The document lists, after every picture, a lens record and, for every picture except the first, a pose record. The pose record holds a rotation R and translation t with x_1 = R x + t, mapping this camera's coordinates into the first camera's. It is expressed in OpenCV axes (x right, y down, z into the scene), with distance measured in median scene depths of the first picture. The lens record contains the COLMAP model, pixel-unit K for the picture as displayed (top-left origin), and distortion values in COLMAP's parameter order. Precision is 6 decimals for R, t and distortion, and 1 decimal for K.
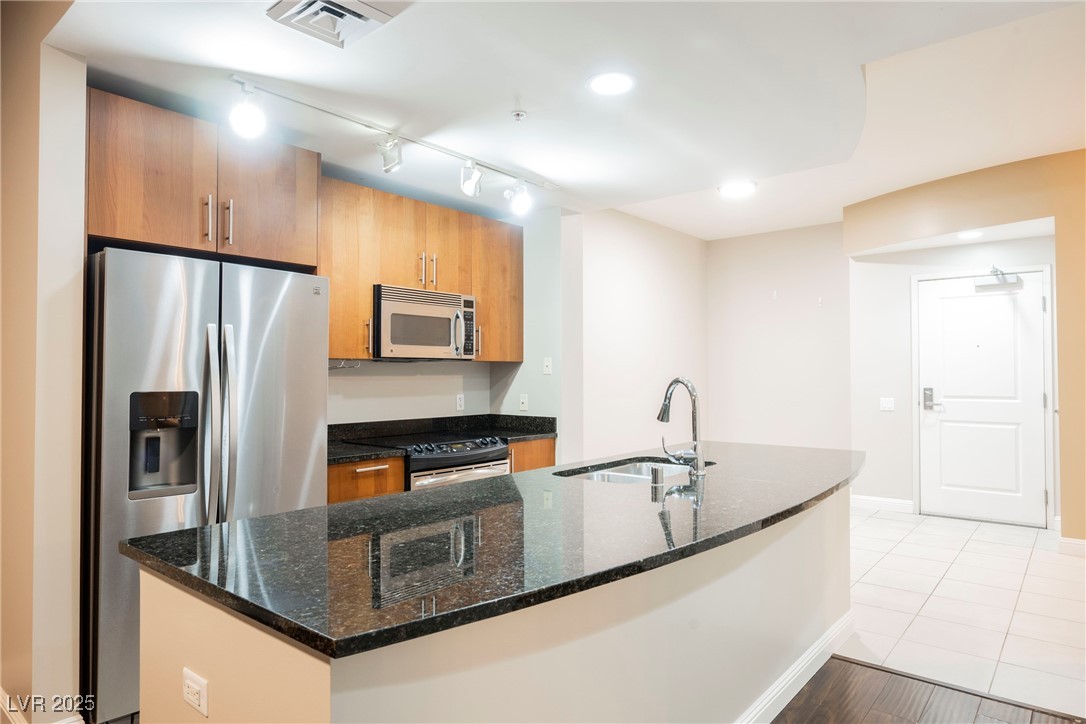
lens RADIAL K [[654.2, 0, 543.4], [0, 654.2, 361.2], [0, 0, 1]] dist [-0.003878, 0.001623]
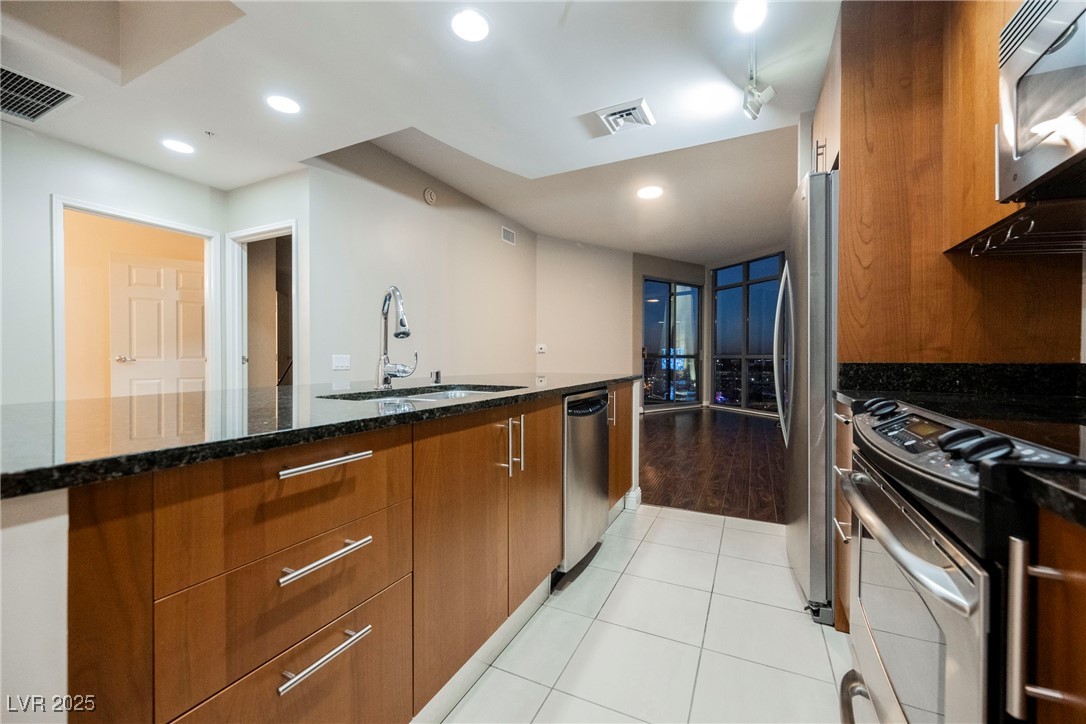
lens RADIAL K [[432.4, 0, 543.4], [0, 432.4, 361.4], [0, 0, 1]] dist [-0.000002, -0.000271]
pose [[-0.971260, 0.003952, -0.237988, 0.097453], [0.006277, 0.999940, -0.009013, 0.086340], [0.237938, -0.010247, -0.971226, 1.054914]]
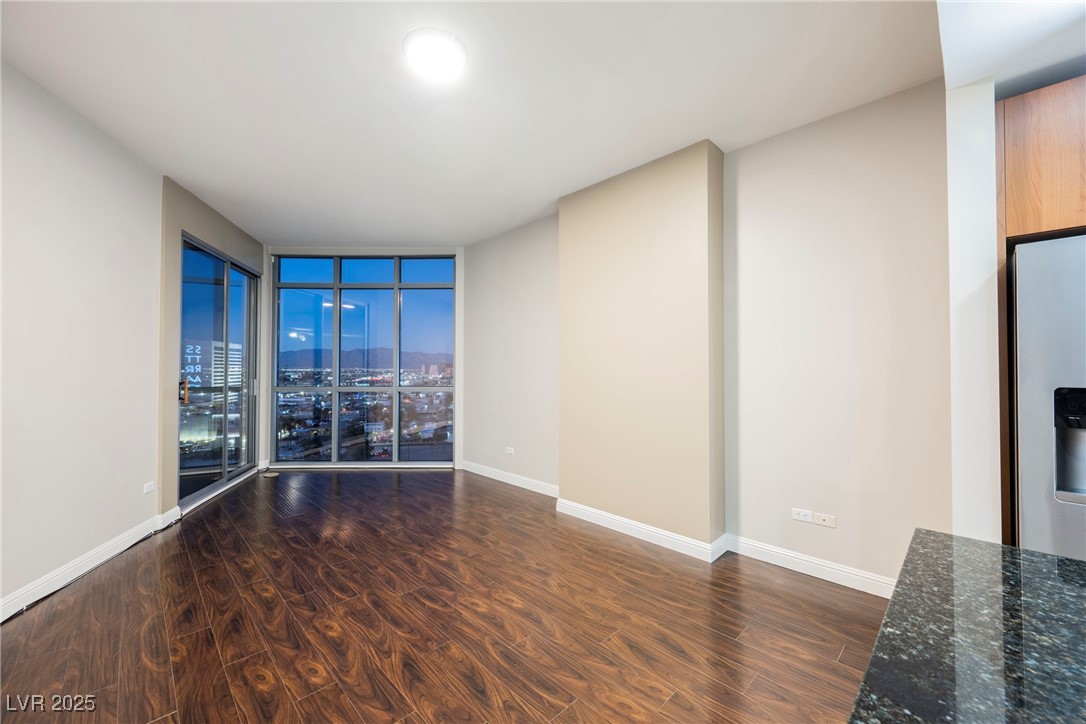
lens RADIAL K [[421.3, 0, 543.0], [0, 421.3, 362.0], [0, 0, 1]] dist [-0.002897, -0.000356]
pose [[-0.098633, -0.014523, -0.995018, 0.031358], [0.019637, 0.999670, -0.016537, 0.002956], [0.994930, -0.021170, -0.098315, 0.177682]]
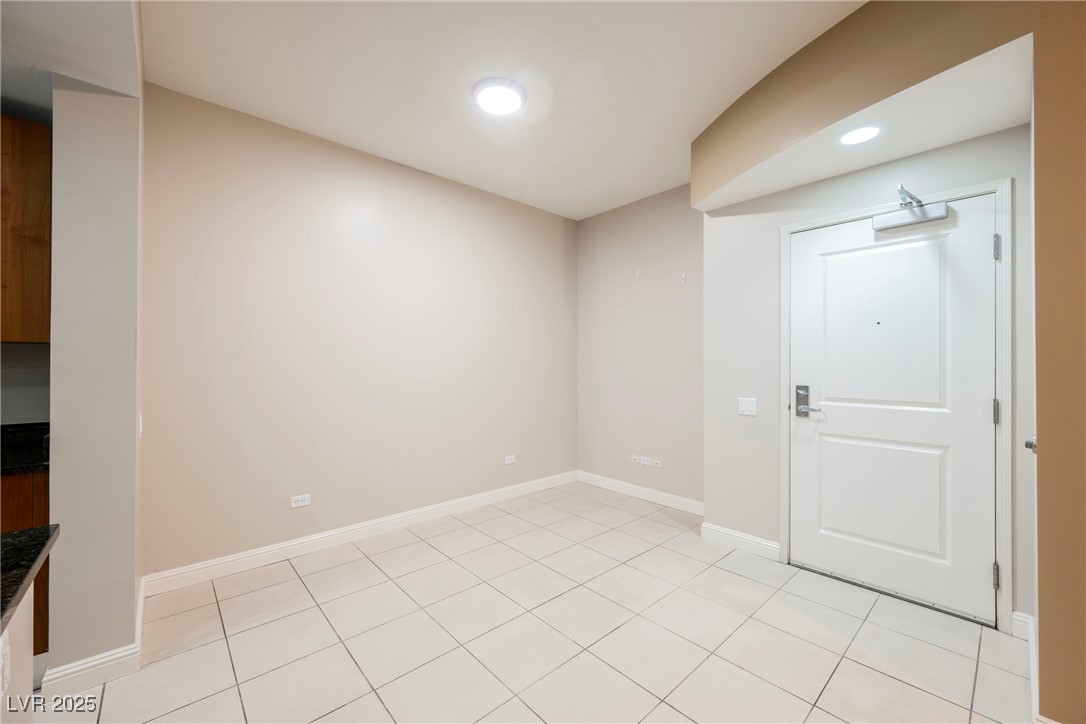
lens RADIAL K [[427.0, 0, 544.2], [0, 427.0, 362.1], [0, 0, 1]] dist [0.001060, 0.000137]
pose [[0.989984, 0.002620, -0.141152, 0.541852], [-0.000498, 0.999886, 0.015069, 0.013216], [0.141176, -0.014848, 0.989873, 0.726864]]
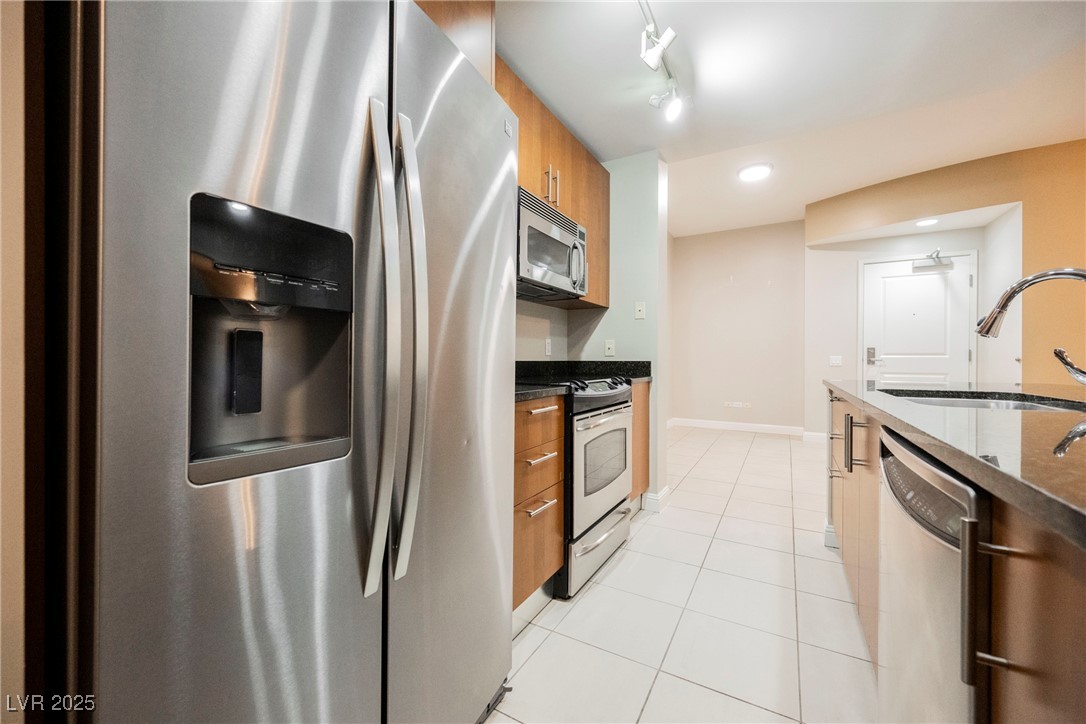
lens RADIAL K [[422.5, 0, 542.7], [0, 422.5, 362.5], [0, 0, 1]] dist [-0.000465, -0.000339]
pose [[0.985011, 0.003735, 0.172448, -0.272203], [-0.008383, 0.999621, 0.026232, 0.076911], [-0.172285, -0.027285, 0.984669, 0.415845]]
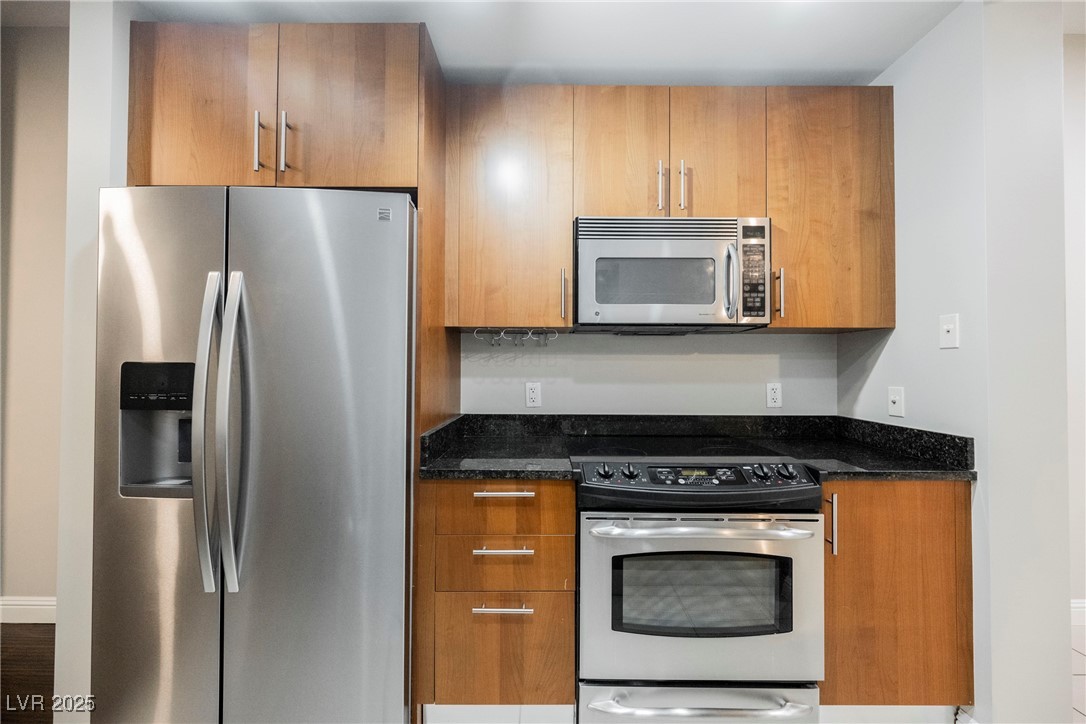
lens RADIAL K [[421.3, 0, 543.0], [0, 421.3, 362.0], [0, 0, 1]] dist [-0.002897, -0.000356]
pose [[0.641708, -0.006045, -0.766925, 0.056245], [0.009534, 0.999955, 0.000095, 0.029831], [0.766890, -0.007373, 0.641737, 0.604921]]
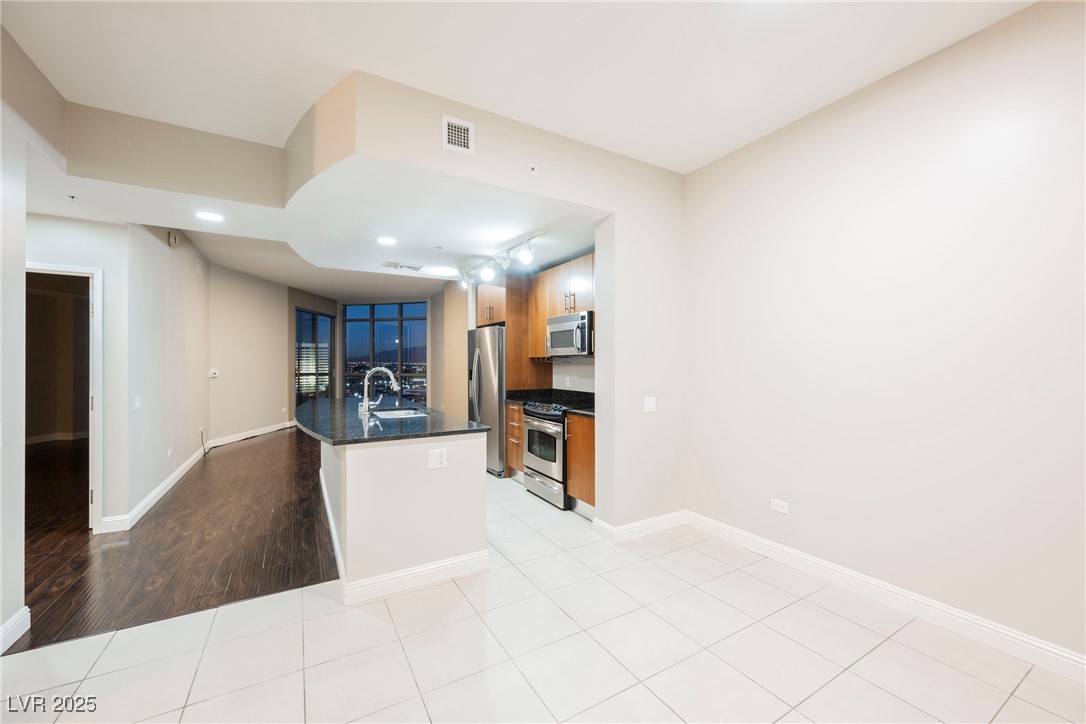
lens RADIAL K [[425.1, 0, 544.4], [0, 425.1, 362.2], [0, 0, 1]] dist [-0.000093, -0.000013]
pose [[-0.341081, 0.001007, -0.940033, 0.816280], [0.020006, 0.999781, -0.006188, 0.017666], [0.939821, -0.020917, -0.341027, 1.243211]]
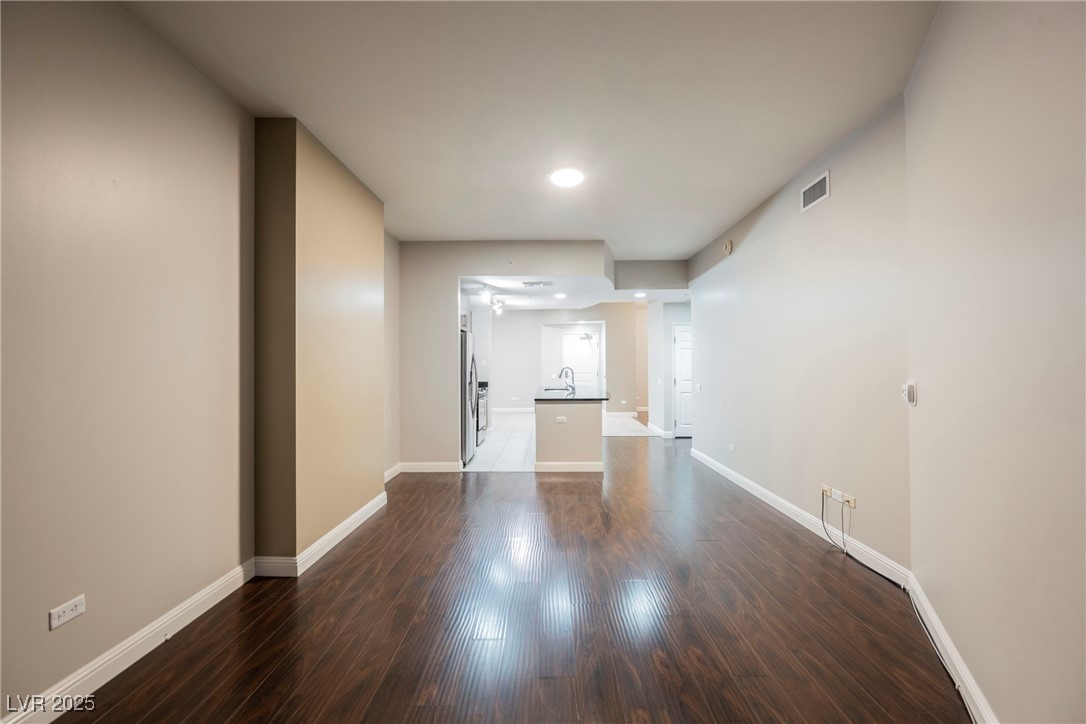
lens RADIAL K [[423.2, 0, 544.0], [0, 423.2, 362.6], [0, 0, 1]] dist [-0.002544, -0.000001]
pose [[0.773879, 0.002516, 0.633328, -1.018486], [-0.009625, 0.999923, 0.007789, -0.014376], [-0.633260, -0.012124, 0.773844, -0.614083]]
